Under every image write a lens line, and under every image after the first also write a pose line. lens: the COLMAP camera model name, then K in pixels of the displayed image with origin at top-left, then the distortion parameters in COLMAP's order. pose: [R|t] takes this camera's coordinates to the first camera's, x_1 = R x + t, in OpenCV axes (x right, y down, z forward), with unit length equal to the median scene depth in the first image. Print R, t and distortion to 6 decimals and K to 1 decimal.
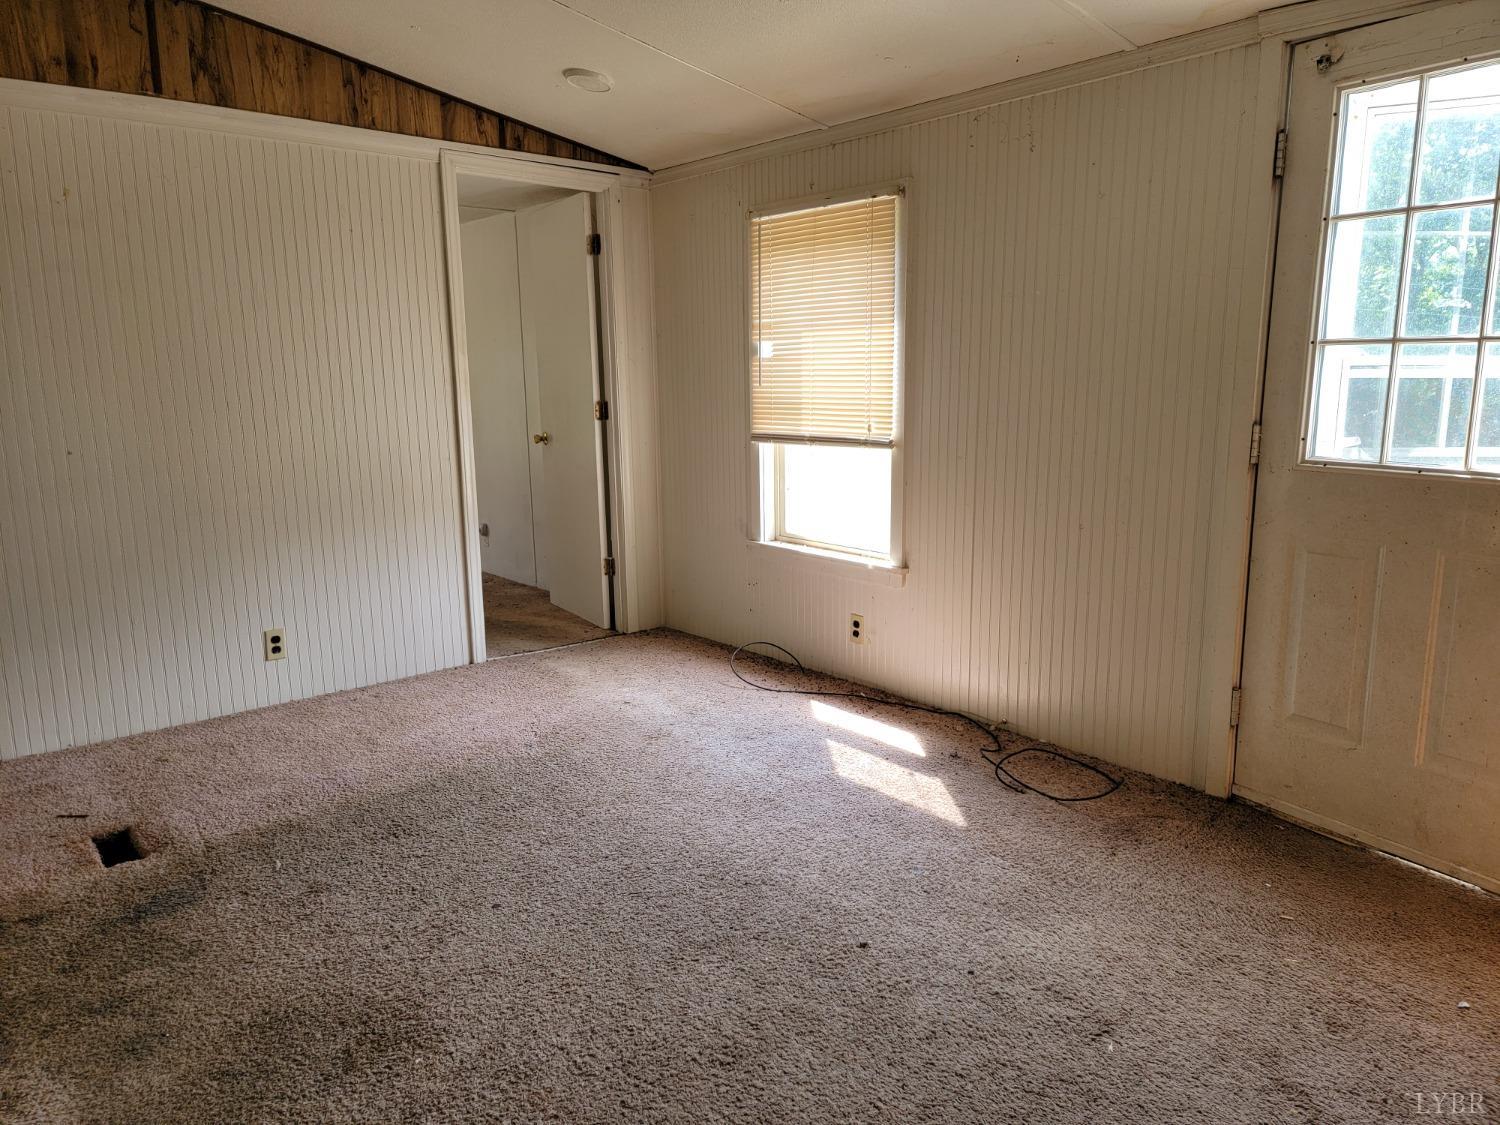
lens RADIAL K [[1048.9, 0, 744.1], [0, 1048.9, 565.1], [0, 0, 1]] dist [0.012675, -0.015209]
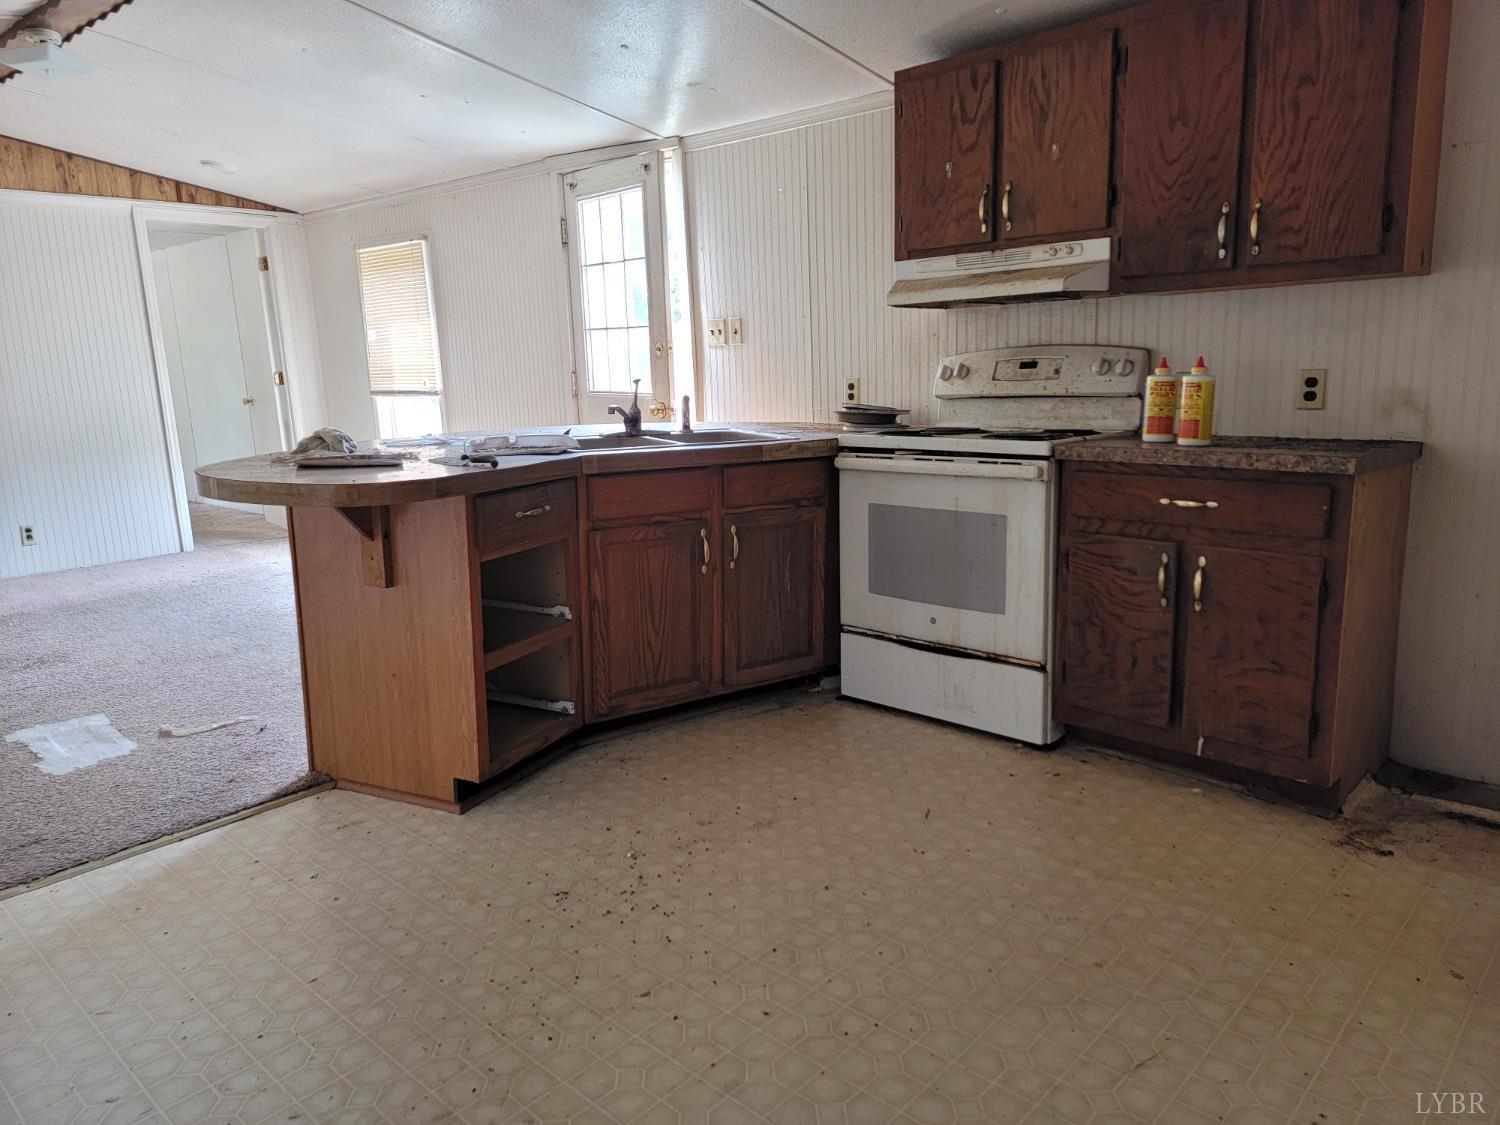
lens RADIAL K [[1048.9, 0, 758.2], [0, 1048.9, 560.6], [0, 0, 1]] dist [0.012675, -0.015209]
pose [[0.991200, -0.029863, 0.128957, 0.405154], [0.029464, 0.999553, 0.004998, 0.143533], [-0.129049, -0.001154, 0.991638, -0.642391]]
